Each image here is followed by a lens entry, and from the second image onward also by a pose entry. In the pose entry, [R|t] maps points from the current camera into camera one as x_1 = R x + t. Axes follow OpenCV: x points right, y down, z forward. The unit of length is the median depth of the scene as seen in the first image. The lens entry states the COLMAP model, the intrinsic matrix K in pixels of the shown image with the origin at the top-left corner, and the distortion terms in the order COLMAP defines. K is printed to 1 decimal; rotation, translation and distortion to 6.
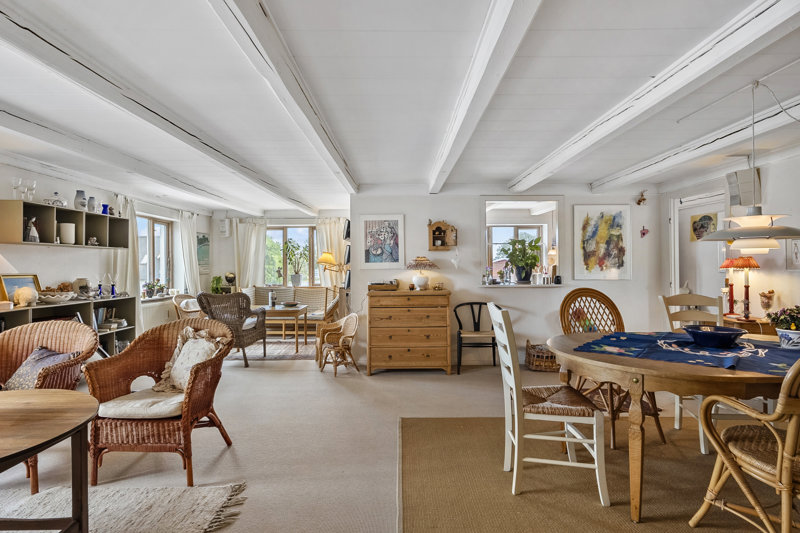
lens RADIAL K [[429.2, 0, 400.0], [0, 429.2, 266.5], [0, 0, 1]] dist [0.001211, 0.000128]
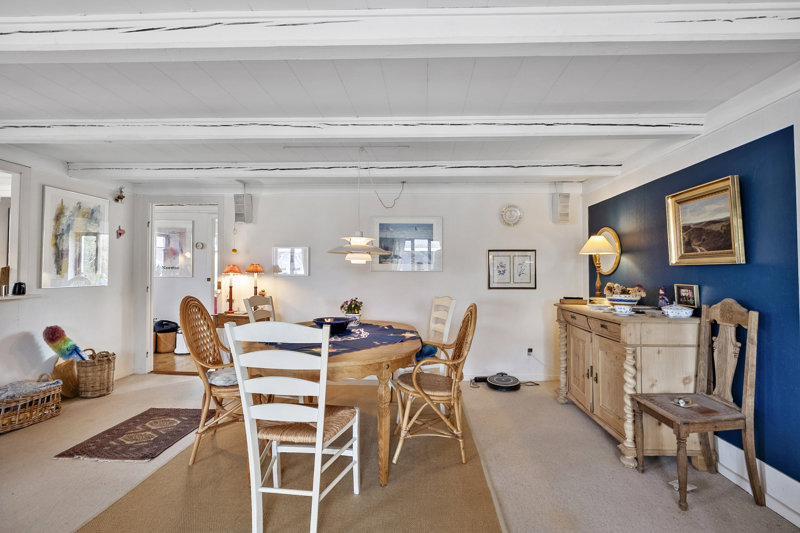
lens RADIAL K [[385.9, 0, 400.0], [0, 385.9, 266.5], [0, 0, 1]] dist [0.000222, 0.000188]
pose [[0.043332, 0.020374, 0.998853, -0.230055], [-0.009753, 0.999753, -0.019969, 0.002263], [-0.999013, -0.008877, 0.043520, 0.389019]]
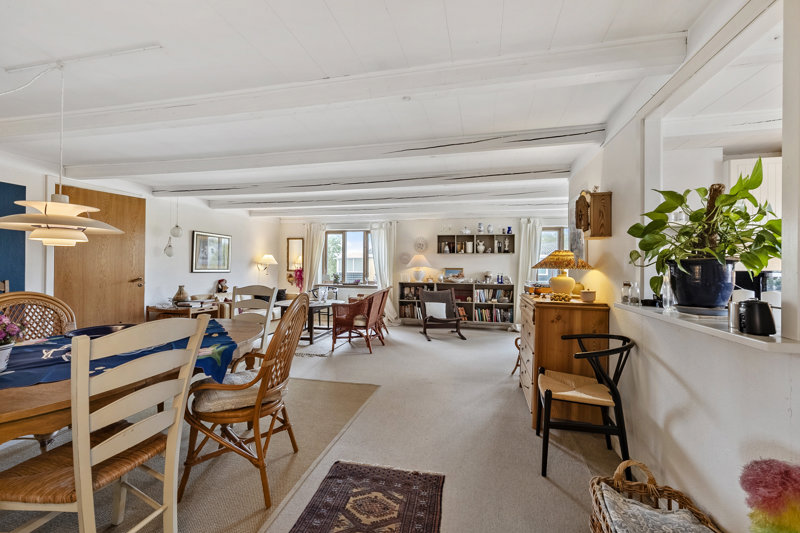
lens RADIAL K [[333.6, 0, 400.0], [0, 333.6, 266.5], [0, 0, 1]] dist [-0.002674, -0.000081]
pose [[-0.224351, 0.002961, -0.974504, 0.658666], [-0.007847, 0.999957, 0.004845, 0.003302], [0.974477, 0.008734, -0.224319, 0.903762]]
